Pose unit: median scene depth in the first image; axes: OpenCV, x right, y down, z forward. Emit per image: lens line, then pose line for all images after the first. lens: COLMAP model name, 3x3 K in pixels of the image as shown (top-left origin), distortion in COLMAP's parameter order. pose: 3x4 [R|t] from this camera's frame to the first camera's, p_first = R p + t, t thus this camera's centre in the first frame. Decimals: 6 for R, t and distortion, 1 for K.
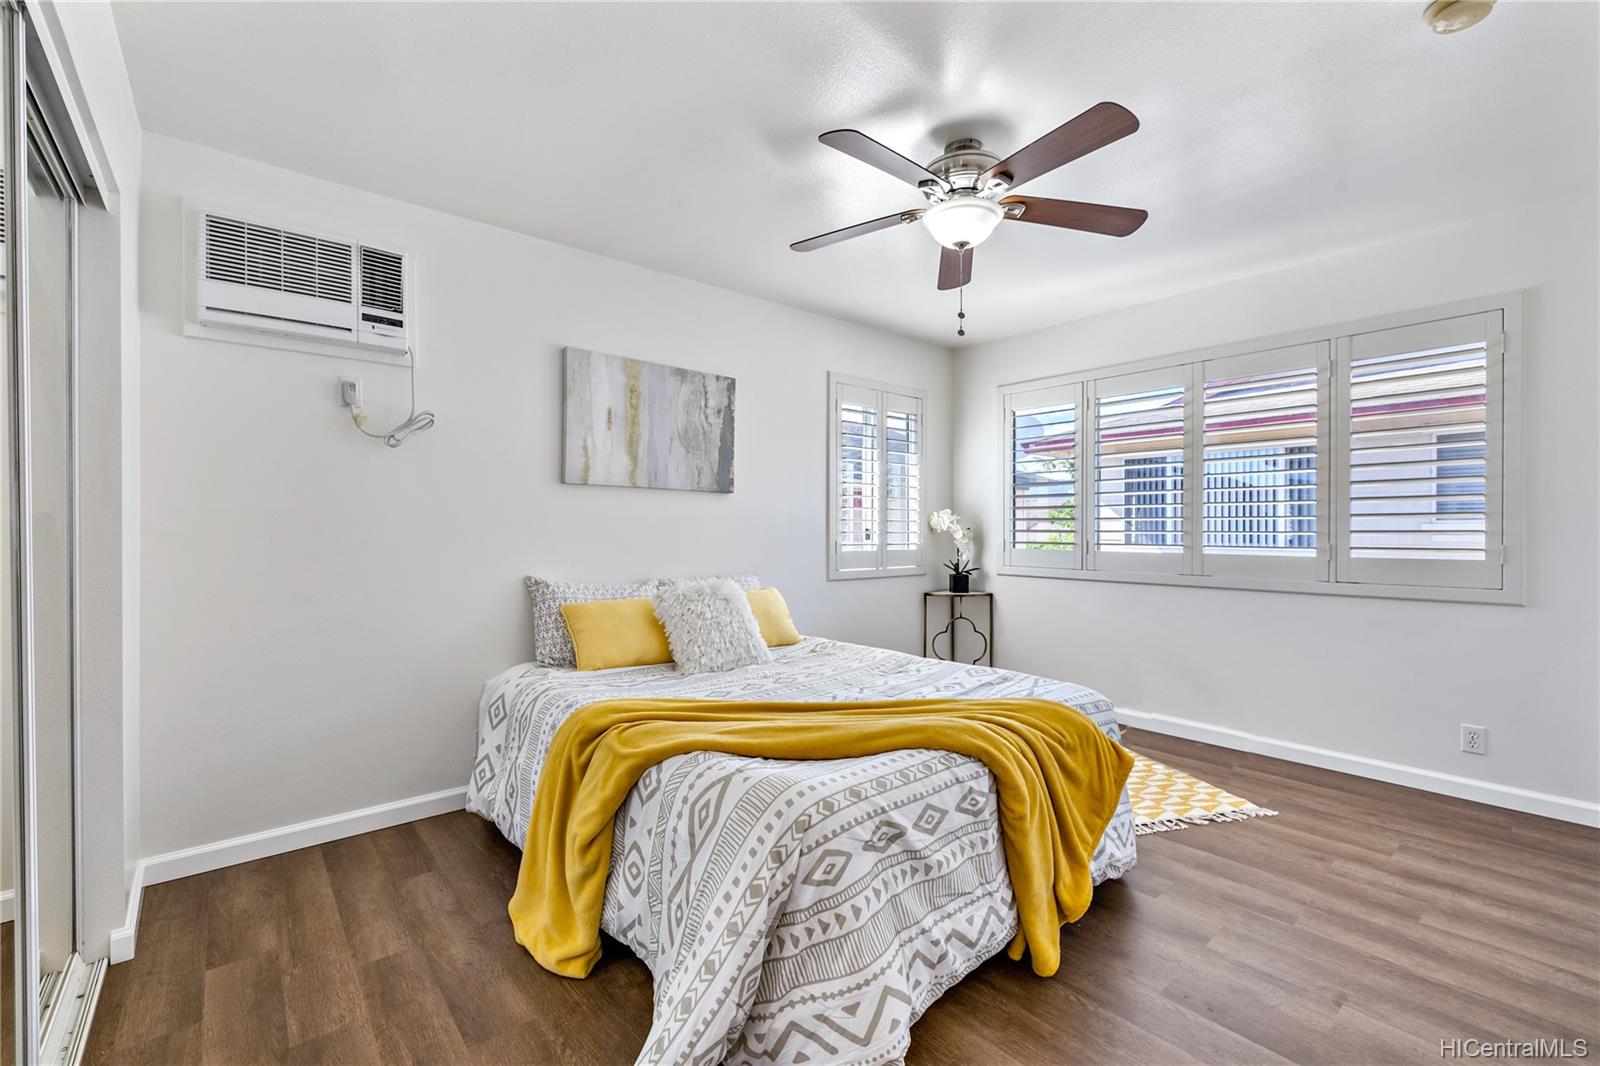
lens RADIAL K [[668.1, 0, 790.9], [0, 668.1, 526.3], [0, 0, 1]] dist [-0.002676, -0.000099]
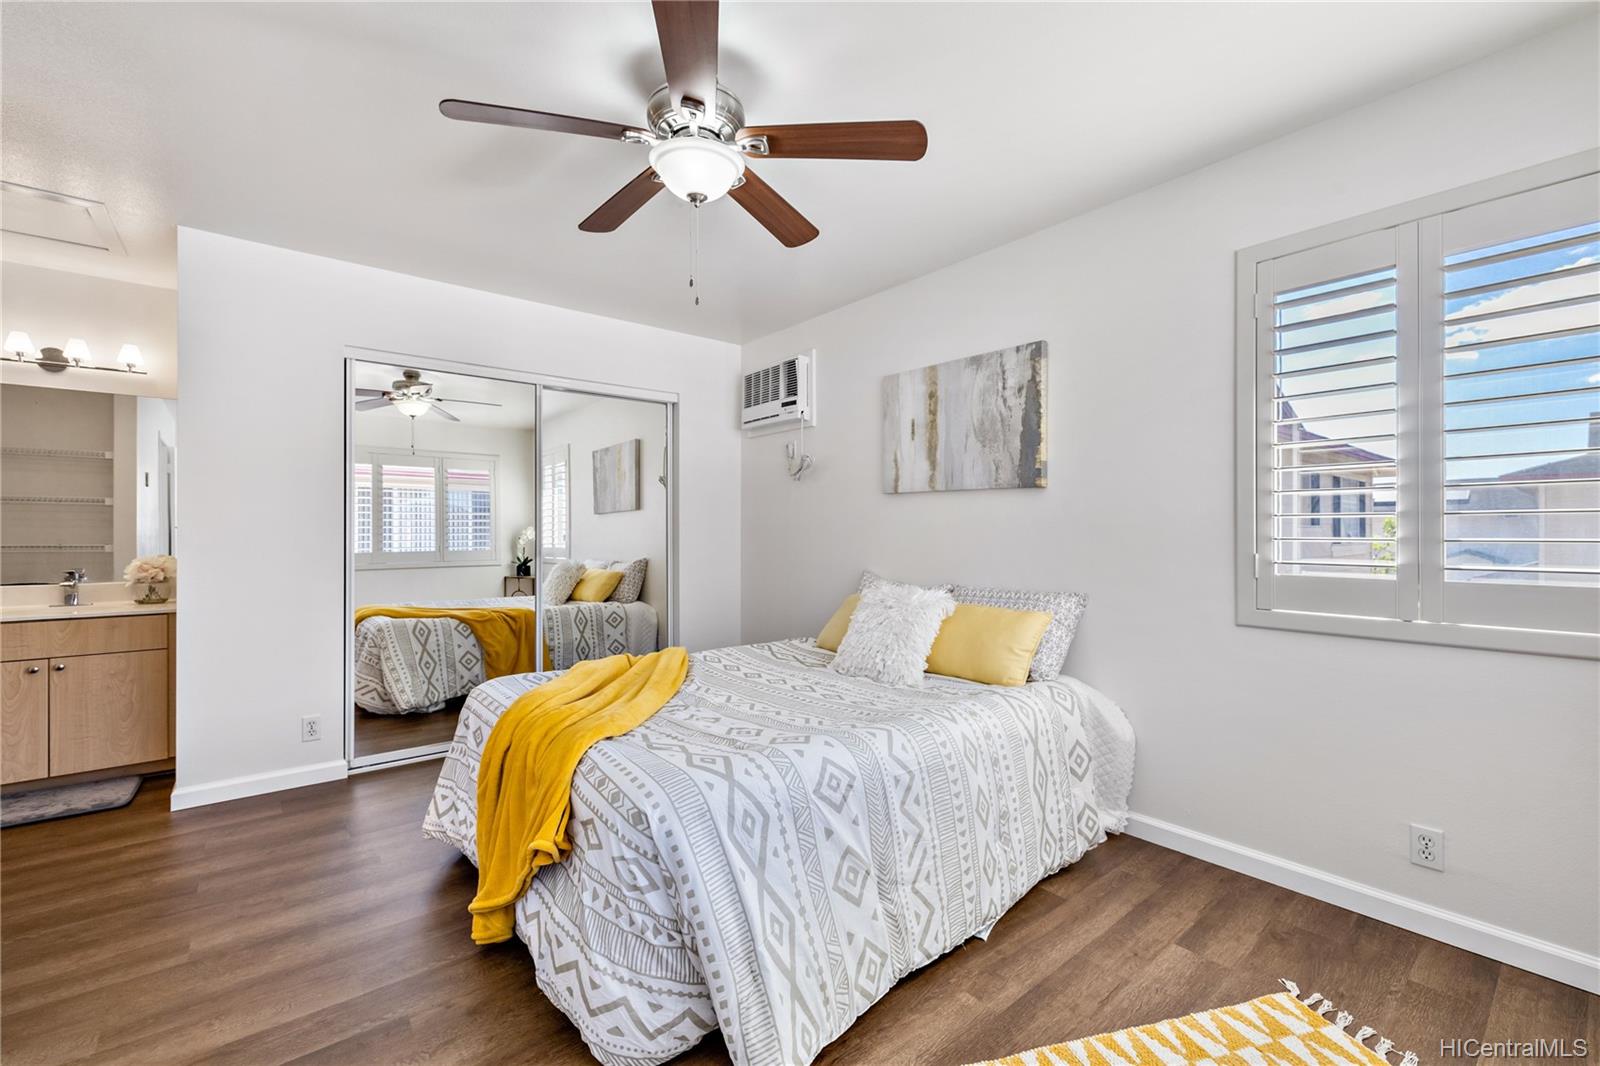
lens RADIAL K [[668.1, 0, 796.2], [0, 668.1, 537.8], [0, 0, 1]] dist [-0.002676, -0.000099]
pose [[-0.004373, 0.002991, -0.999986, 0.892153], [0.000534, 0.999995, 0.002989, 0.009752], [0.999990, -0.000521, -0.004375, 0.912027]]
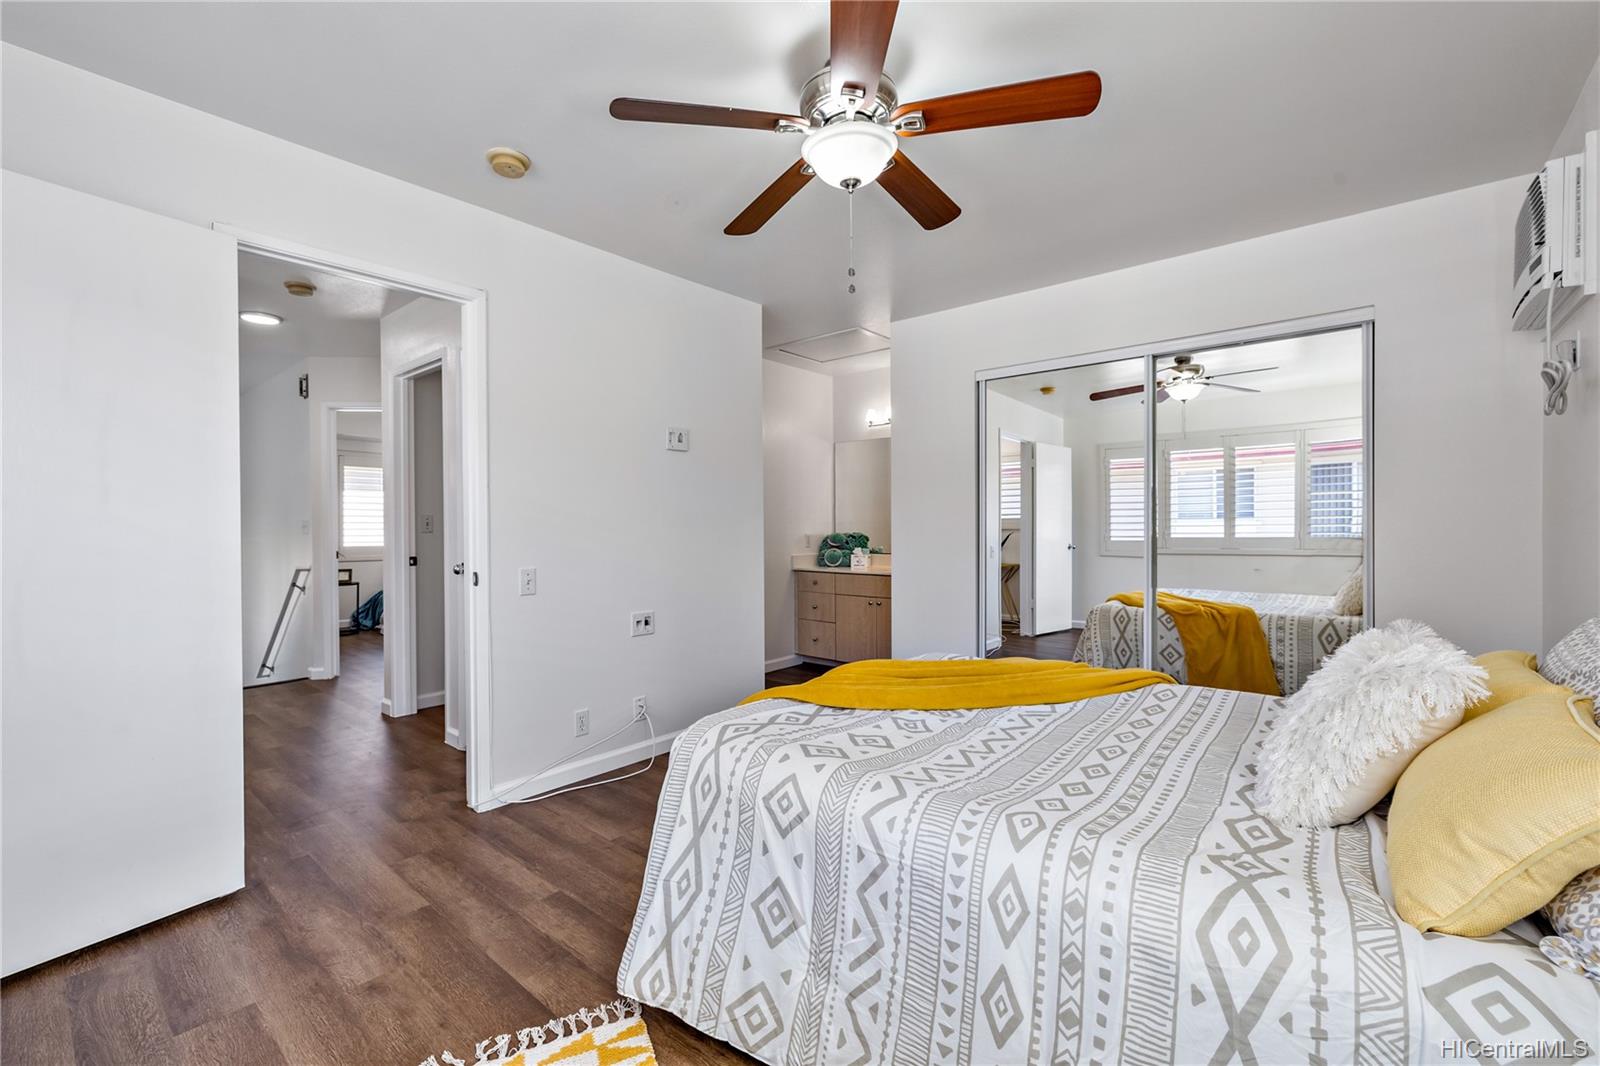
lens RADIAL K [[668.1, 0, 804.9], [0, 668.1, 530.6], [0, 0, 1]] dist [-0.002676, -0.000099]
pose [[-0.985222, 0.012238, -0.170847, 0.362414], [0.011274, 0.999915, 0.006610, 0.007421], [0.170913, 0.004586, -0.985275, 1.482852]]
